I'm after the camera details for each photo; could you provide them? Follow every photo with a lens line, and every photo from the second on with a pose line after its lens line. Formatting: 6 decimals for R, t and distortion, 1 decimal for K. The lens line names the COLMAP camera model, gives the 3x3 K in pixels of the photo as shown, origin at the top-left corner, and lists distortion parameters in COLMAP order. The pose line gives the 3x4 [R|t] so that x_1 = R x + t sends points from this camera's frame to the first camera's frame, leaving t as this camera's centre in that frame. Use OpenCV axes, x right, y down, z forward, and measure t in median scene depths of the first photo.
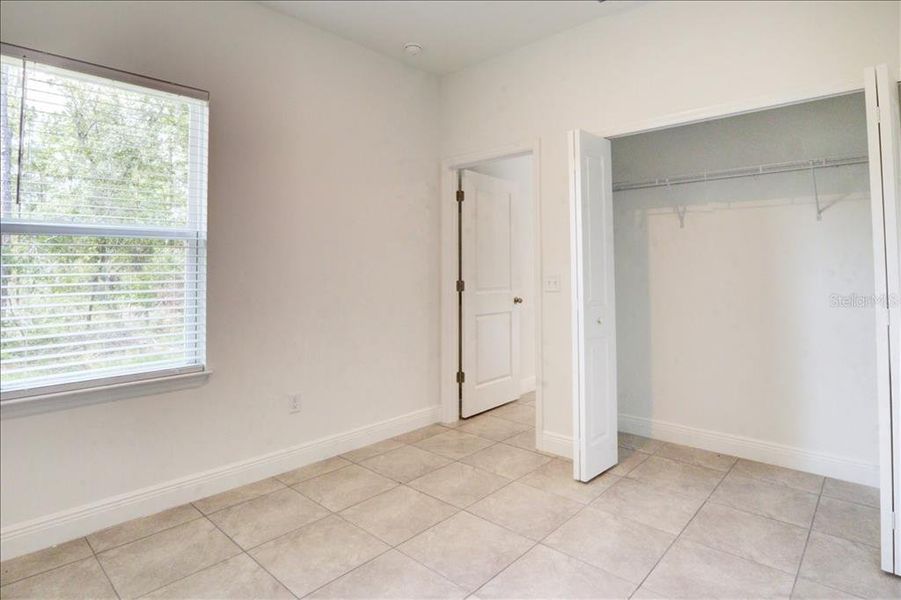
lens RADIAL K [[482.7, 0, 452.6], [0, 482.7, 254.9], [0, 0, 1]] dist [-0.000703, 0.000671]
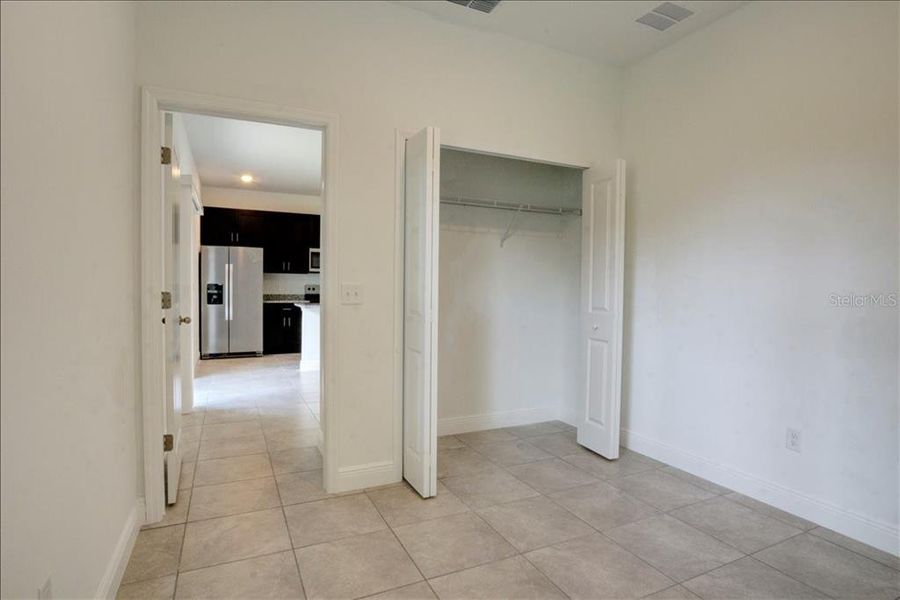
lens RADIAL K [[498.6, 0, 450.0], [0, 498.6, 300.0], [0, 0, 1]] dist [-0.001140, 0.000082]
pose [[0.376718, -0.018606, 0.926141, -0.635821], [-0.042988, 0.998370, 0.037543, 0.033525], [-0.925330, -0.053956, 0.375304, 0.604765]]
